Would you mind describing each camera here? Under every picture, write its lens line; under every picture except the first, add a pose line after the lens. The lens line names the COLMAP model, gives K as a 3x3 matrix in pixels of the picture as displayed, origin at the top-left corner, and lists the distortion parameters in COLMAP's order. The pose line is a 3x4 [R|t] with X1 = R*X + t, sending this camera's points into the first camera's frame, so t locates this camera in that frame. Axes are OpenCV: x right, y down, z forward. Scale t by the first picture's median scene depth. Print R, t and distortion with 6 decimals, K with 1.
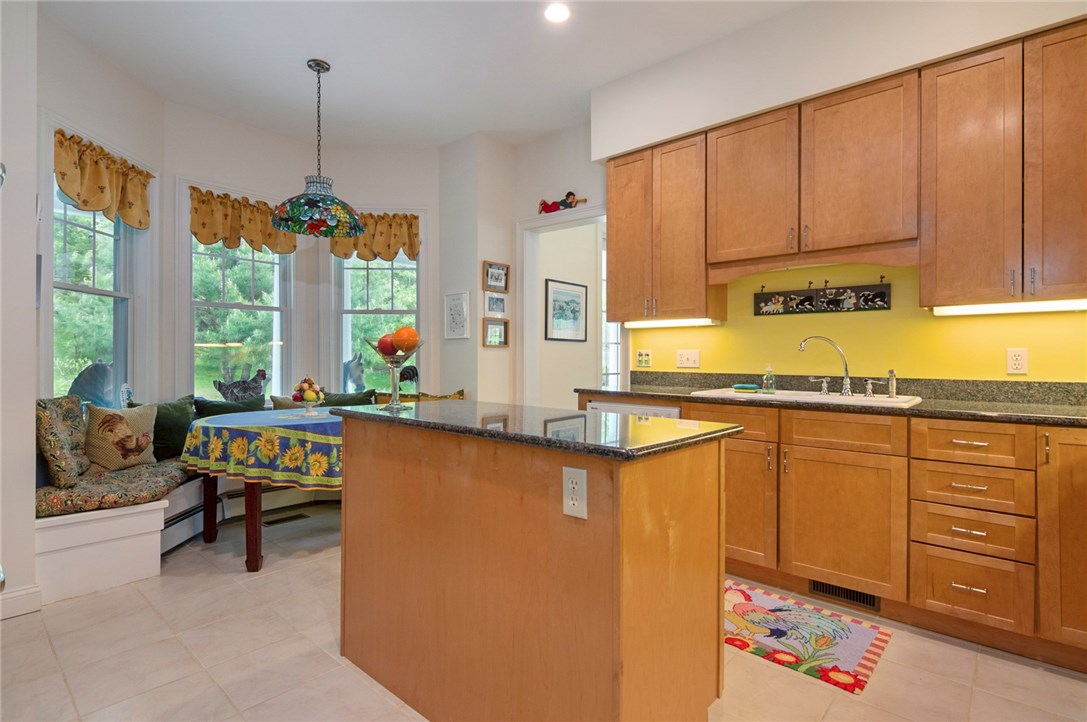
lens RADIAL K [[521.7, 0, 547.1], [0, 521.7, 355.4], [0, 0, 1]] dist [0.001253, 0.000098]
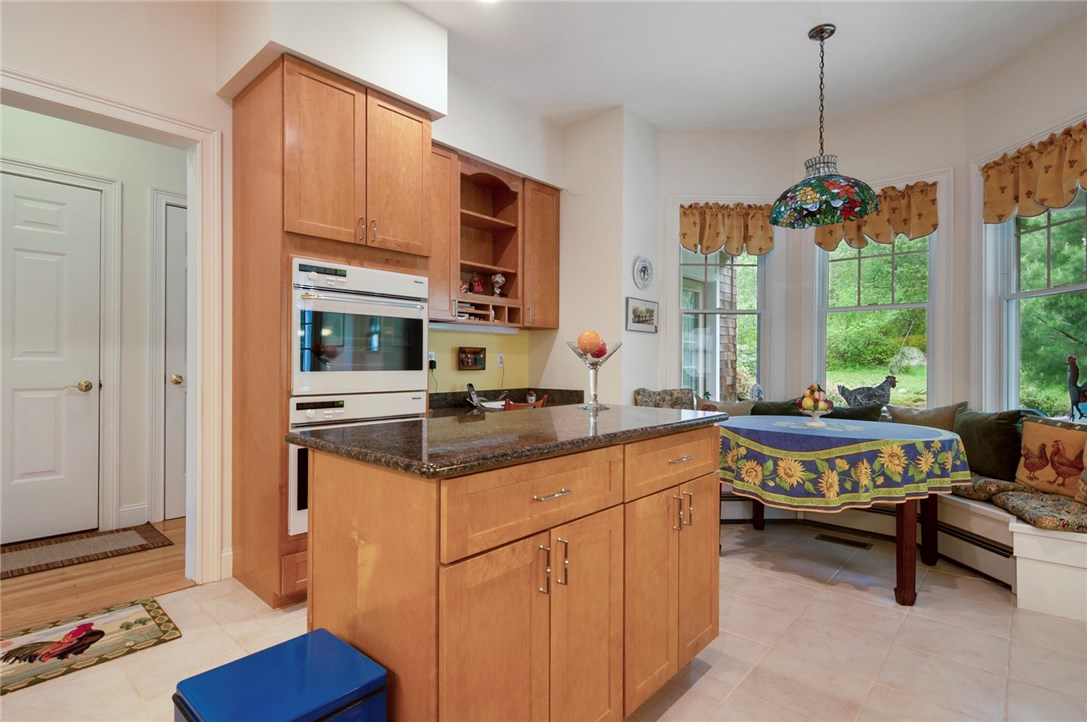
lens RADIAL K [[543.0, 0, 543.5], [0, 543.0, 361.0], [0, 0, 1]] dist [-0.015601, -0.000667]
pose [[-0.026049, -0.004686, -0.999650, 0.486348], [0.000015, 0.999989, -0.004688, 0.007535], [0.999661, -0.000137, -0.026049, 0.552404]]
